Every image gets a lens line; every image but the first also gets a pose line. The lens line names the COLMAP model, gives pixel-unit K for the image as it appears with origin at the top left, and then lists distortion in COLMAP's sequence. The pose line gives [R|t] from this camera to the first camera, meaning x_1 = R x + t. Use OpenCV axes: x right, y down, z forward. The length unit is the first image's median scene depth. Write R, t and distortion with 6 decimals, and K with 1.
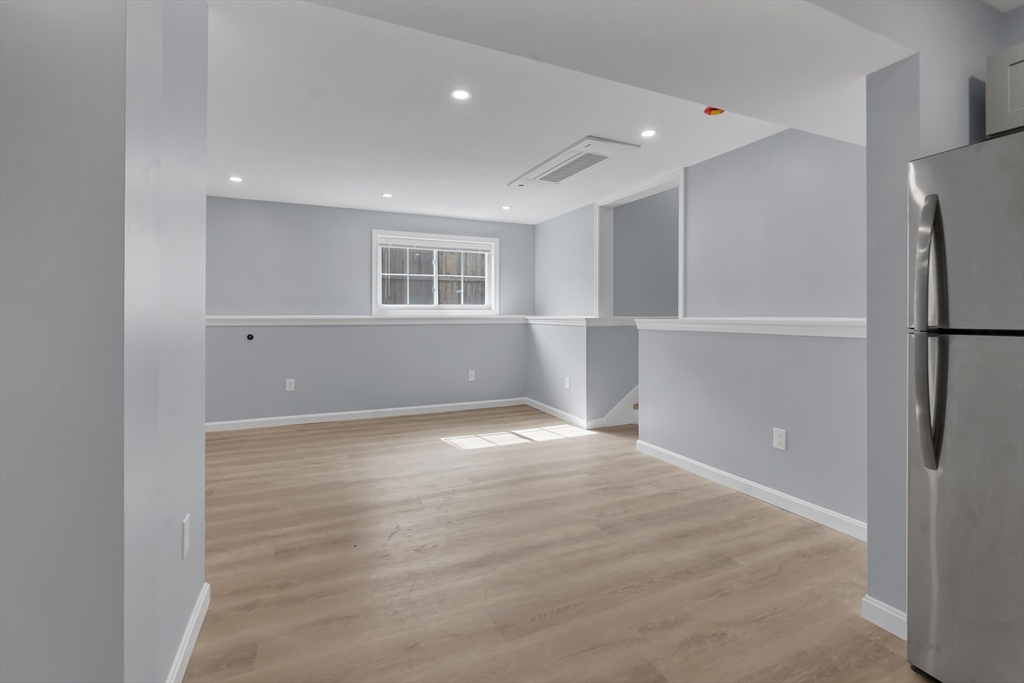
lens RADIAL K [[462.6, 0, 515.1], [0, 462.6, 312.6], [0, 0, 1]] dist [-0.009854, 0.000158]
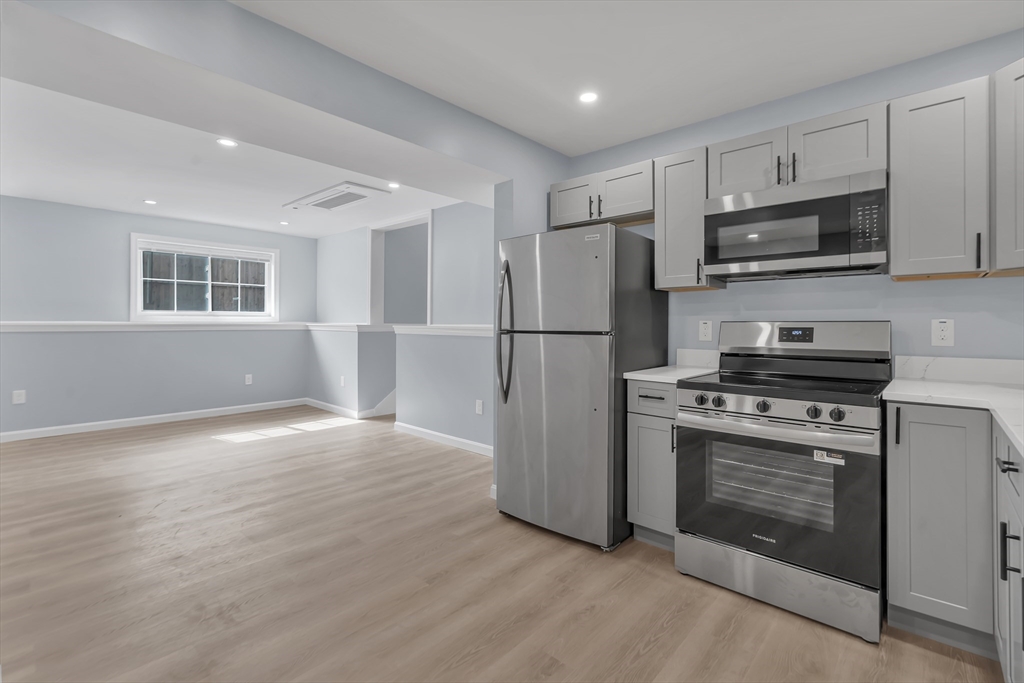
lens RADIAL K [[459.9, 0, 518.2], [0, 459.9, 320.8], [0, 0, 1]] dist [-0.011441, 0.001073]
pose [[0.915082, 0.005117, 0.403235, 0.067337], [-0.005866, 0.999983, 0.000622, -0.001684], [-0.403224, -0.002934, 0.915096, -0.282656]]
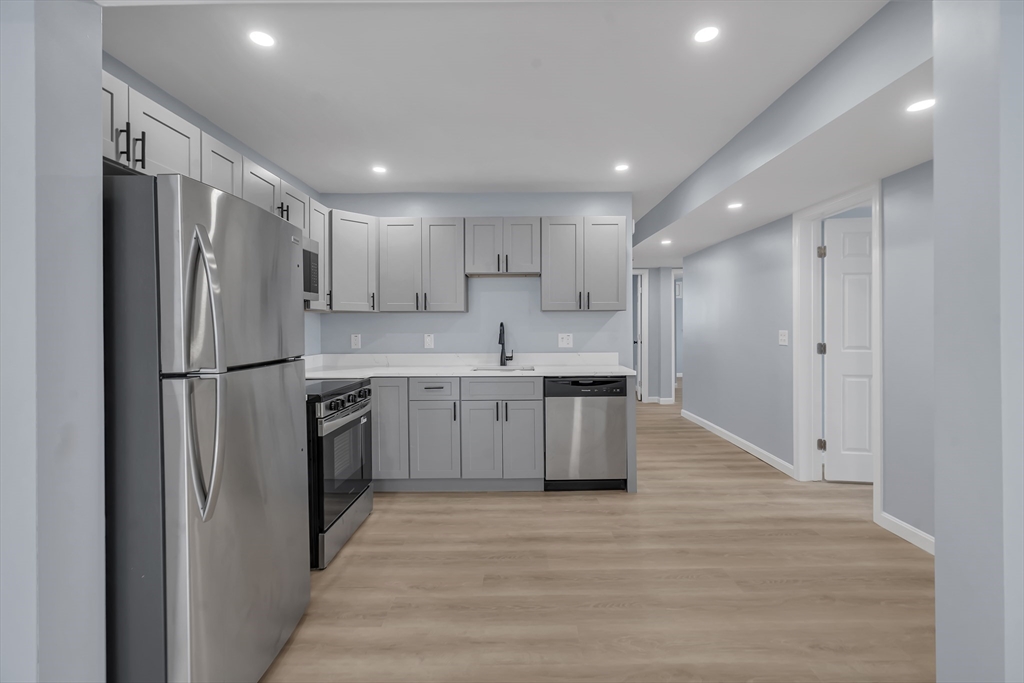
lens RADIAL K [[462.0, 0, 513.7], [0, 462.0, 327.7], [0, 0, 1]] dist [-0.002236, -0.000040]
pose [[-0.904137, 0.000548, 0.427242, -0.020268], [-0.000586, 0.999997, -0.002524, -0.018420], [-0.427242, -0.002533, -0.904134, 0.576850]]
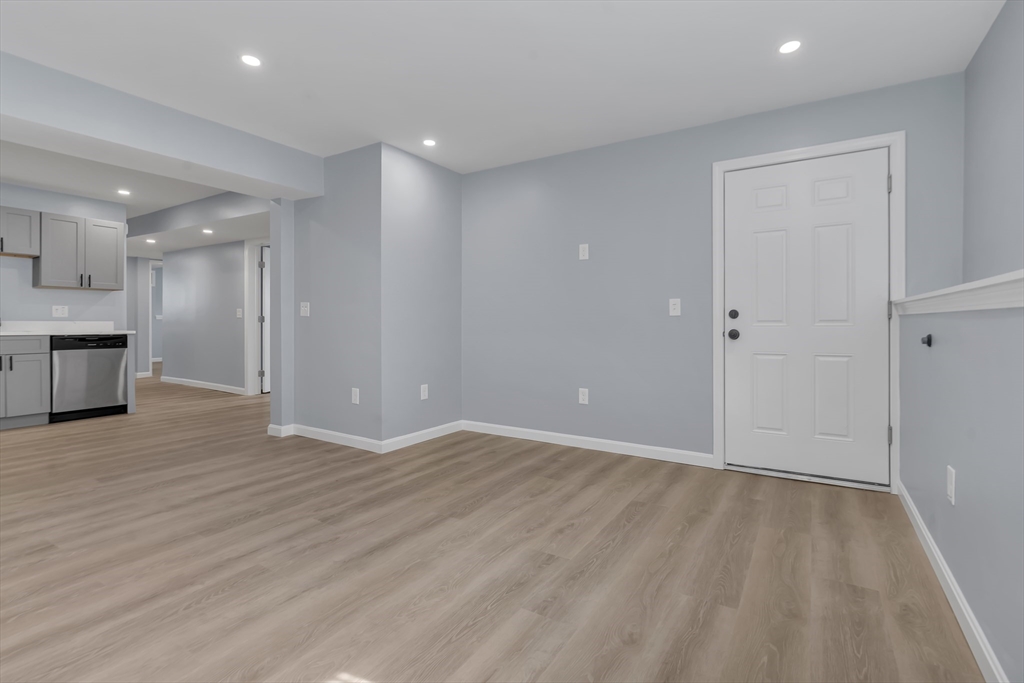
lens RADIAL K [[472.0, 0, 521.5], [0, 472.0, 324.8], [0, 0, 1]] dist [-0.000311, 0.000138]
pose [[-0.832675, -0.002455, -0.553756, -0.027466], [-0.001294, 0.999996, -0.002488, 0.045770], [0.553760, -0.001355, -0.832675, 1.401605]]
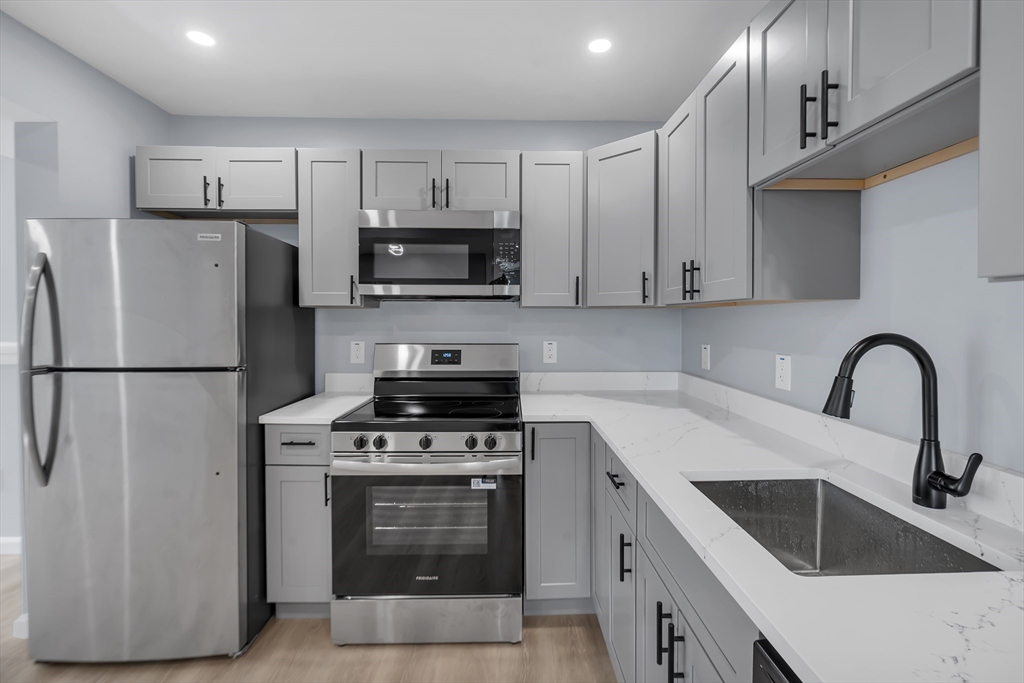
lens RADIAL K [[458.0, 0, 517.8], [0, 458.0, 328.3], [0, 0, 1]] dist [-0.003098, 0.000867]
pose [[0.386234, -0.017501, 0.922235, 0.110995], [-0.010471, 0.999672, 0.023356, -0.039076], [-0.922341, -0.018677, 0.385924, -0.206907]]
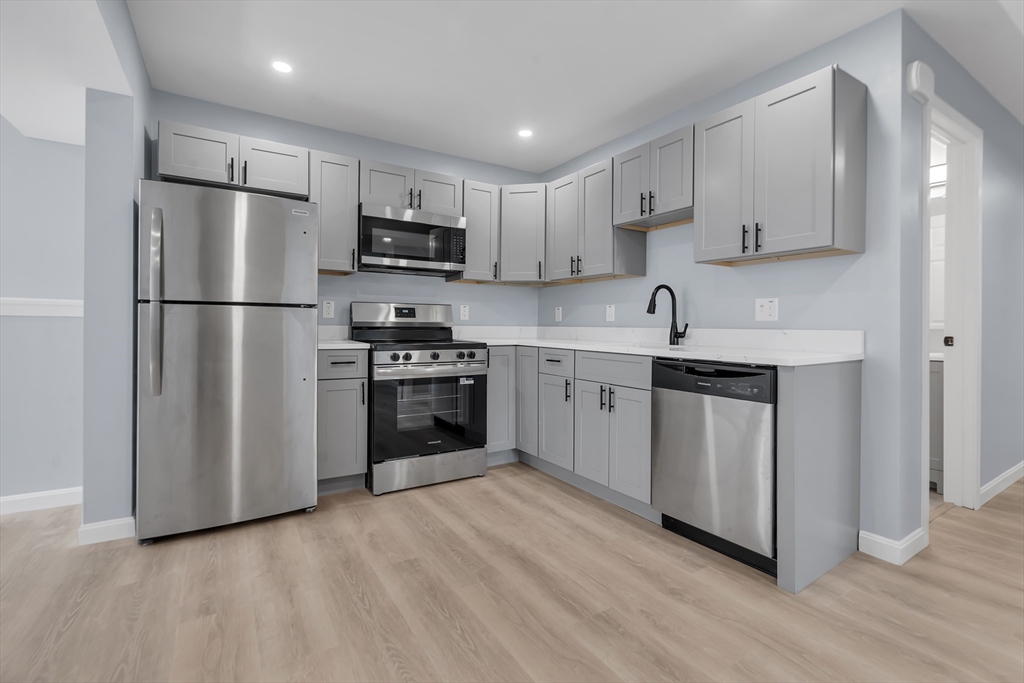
lens RADIAL K [[461.1, 0, 523.5], [0, 461.1, 325.1], [0, 0, 1]] dist [-0.005261, 0.000329]
pose [[-0.143972, -0.004121, 0.989573, -0.257897], [-0.018078, 0.999835, 0.001534, 0.033058], [-0.989417, -0.017669, -0.144022, 0.020431]]
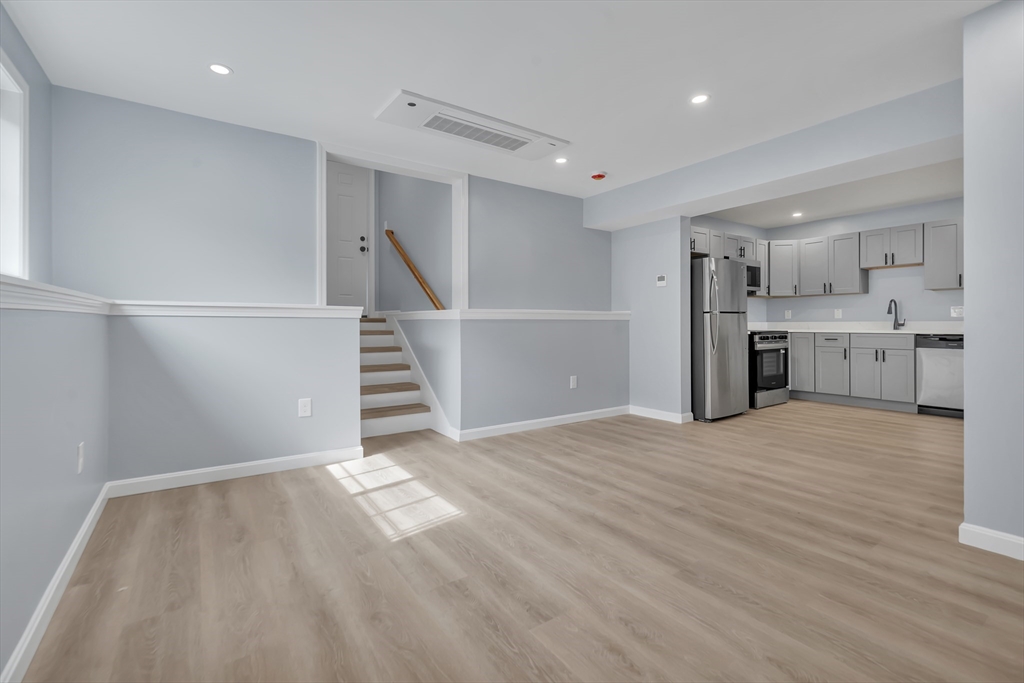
lens RADIAL K [[461.1, 0, 523.5], [0, 461.1, 325.1], [0, 0, 1]] dist [-0.005261, 0.000329]
pose [[-0.189388, -0.006221, 0.981883, -0.744234], [-0.003166, 0.999979, 0.005725, 0.041934], [-0.981897, -0.002024, -0.189403, 1.075715]]
